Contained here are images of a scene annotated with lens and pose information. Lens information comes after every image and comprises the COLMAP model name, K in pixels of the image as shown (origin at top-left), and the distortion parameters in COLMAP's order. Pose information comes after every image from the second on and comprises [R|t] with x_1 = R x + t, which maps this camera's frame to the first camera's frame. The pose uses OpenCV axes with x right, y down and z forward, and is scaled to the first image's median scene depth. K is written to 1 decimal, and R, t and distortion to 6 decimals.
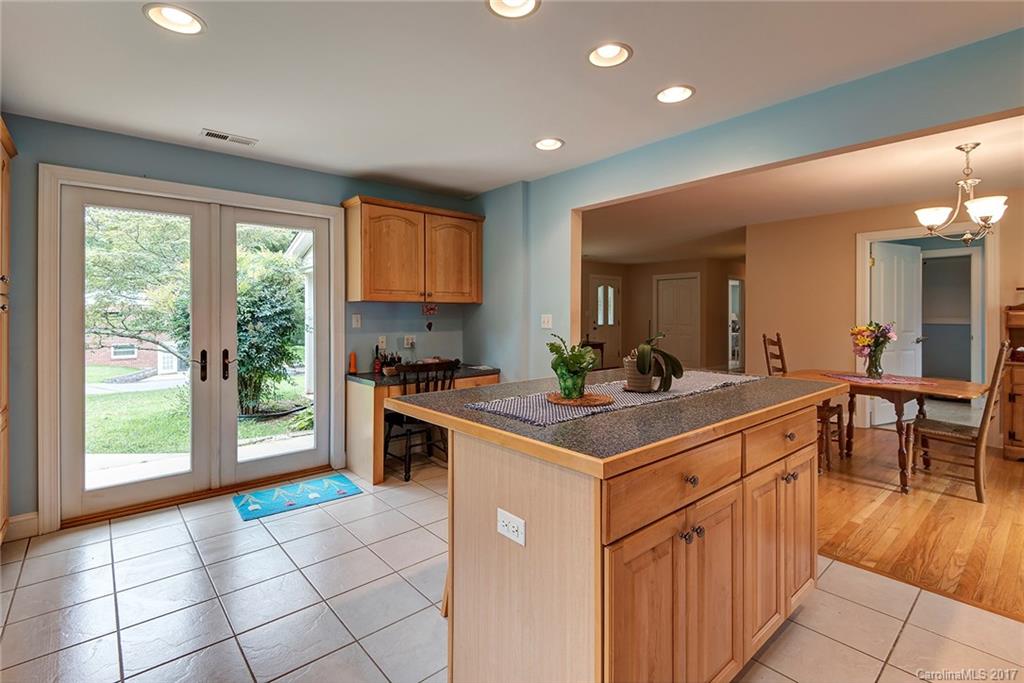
lens RADIAL K [[476.3, 0, 526.2], [0, 476.3, 311.5], [0, 0, 1]] dist [0.013572, -0.000728]
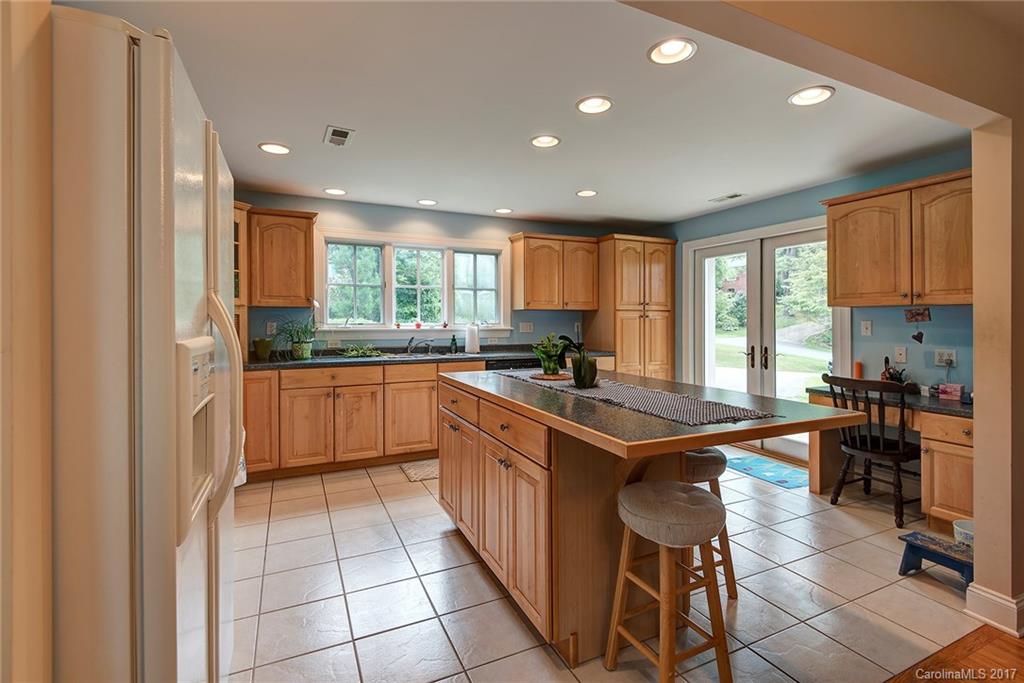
lens RADIAL K [[476.3, 0, 523.8], [0, 476.3, 326.2], [0, 0, 1]] dist [0.013572, -0.000728]
pose [[-0.274165, 0.010174, -0.961629, 0.748161], [-0.008871, 0.999875, 0.013108, 0.009999], [0.961642, 0.012125, -0.274040, 0.649472]]
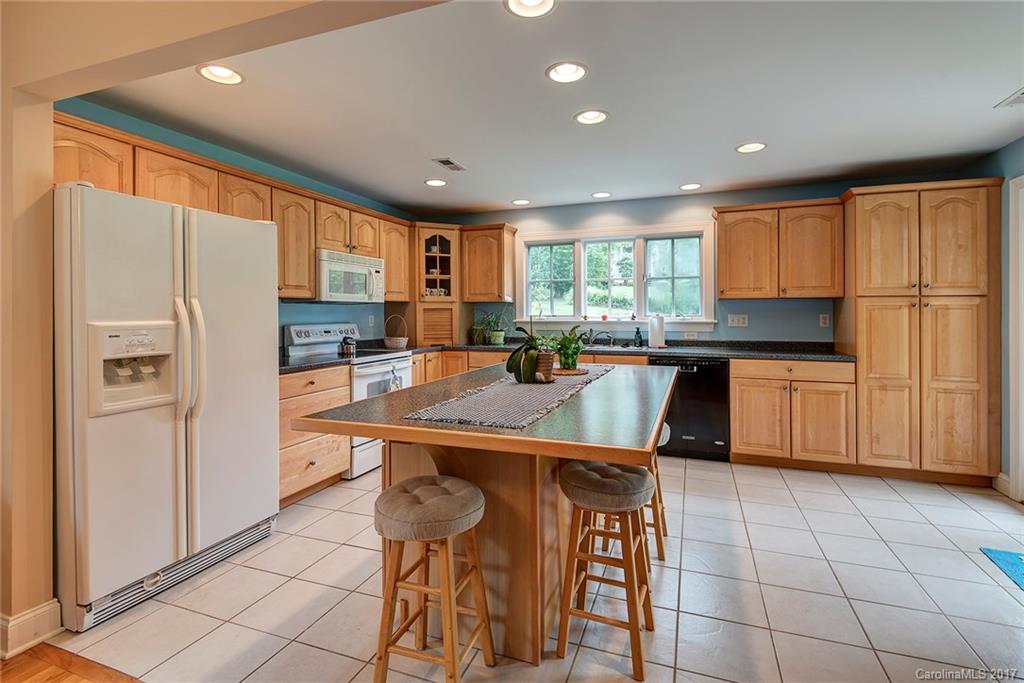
lens RADIAL K [[476.3, 0, 515.2], [0, 476.3, 309.7], [0, 0, 1]] dist [0.013572, -0.000728]
pose [[-0.885278, -0.003065, -0.465051, 0.560976], [-0.002817, 0.999995, -0.001227, 0.009354], [0.465053, 0.000224, -0.885283, 0.875941]]
